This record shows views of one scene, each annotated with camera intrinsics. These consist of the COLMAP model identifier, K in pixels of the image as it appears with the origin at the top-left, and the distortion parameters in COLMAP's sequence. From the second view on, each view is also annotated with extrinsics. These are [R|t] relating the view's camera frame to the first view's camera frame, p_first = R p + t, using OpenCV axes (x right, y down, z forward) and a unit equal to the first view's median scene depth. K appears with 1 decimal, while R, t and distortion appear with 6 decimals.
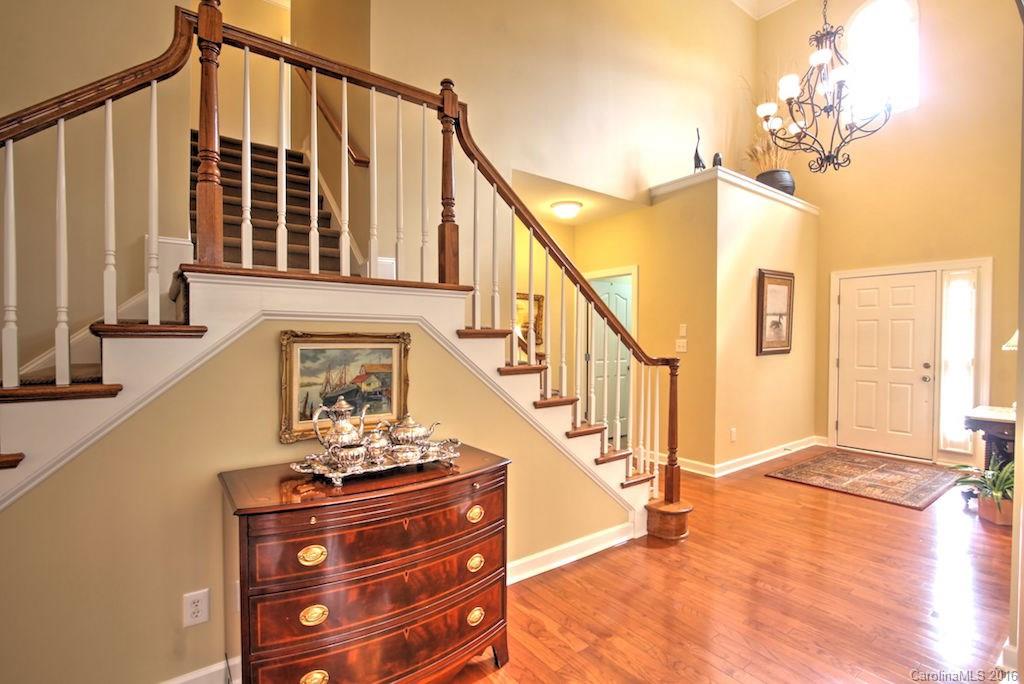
lens RADIAL K [[483.9, 0, 512.3], [0, 483.9, 343.6], [0, 0, 1]] dist [0.000404, 0.000007]
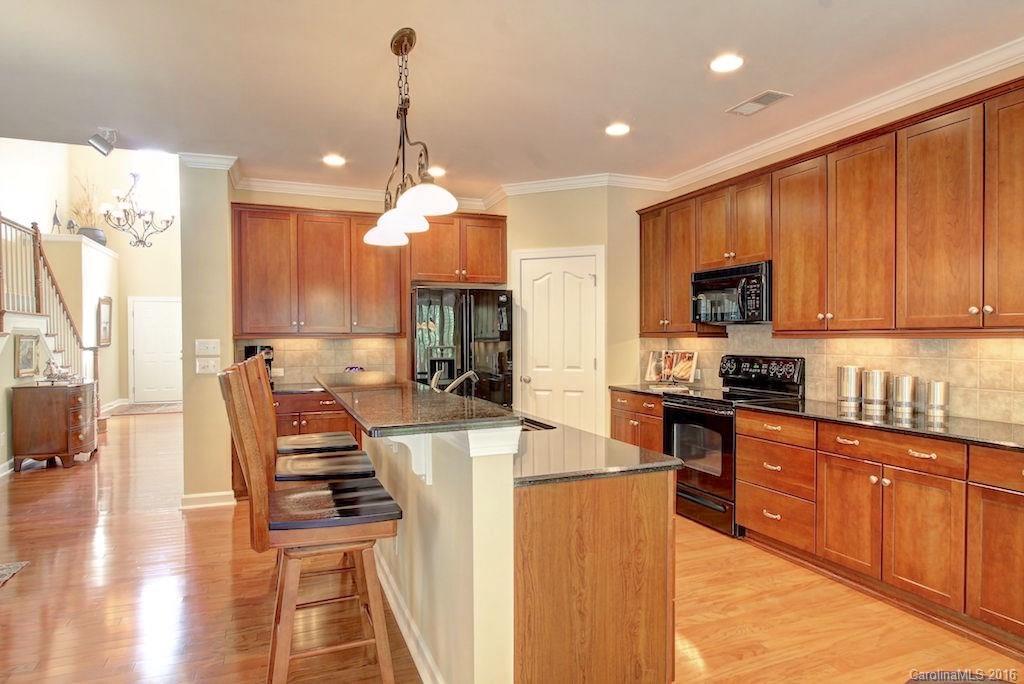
lens RADIAL K [[581.7, 0, 512.4], [0, 581.7, 342.7], [0, 0, 1]] dist [-0.007971, 0.000079]
pose [[0.257208, -0.012657, 0.966273, -0.981183], [0.019451, 0.999779, 0.007918, 0.018354], [-0.966160, 0.016759, 0.257397, -0.820428]]
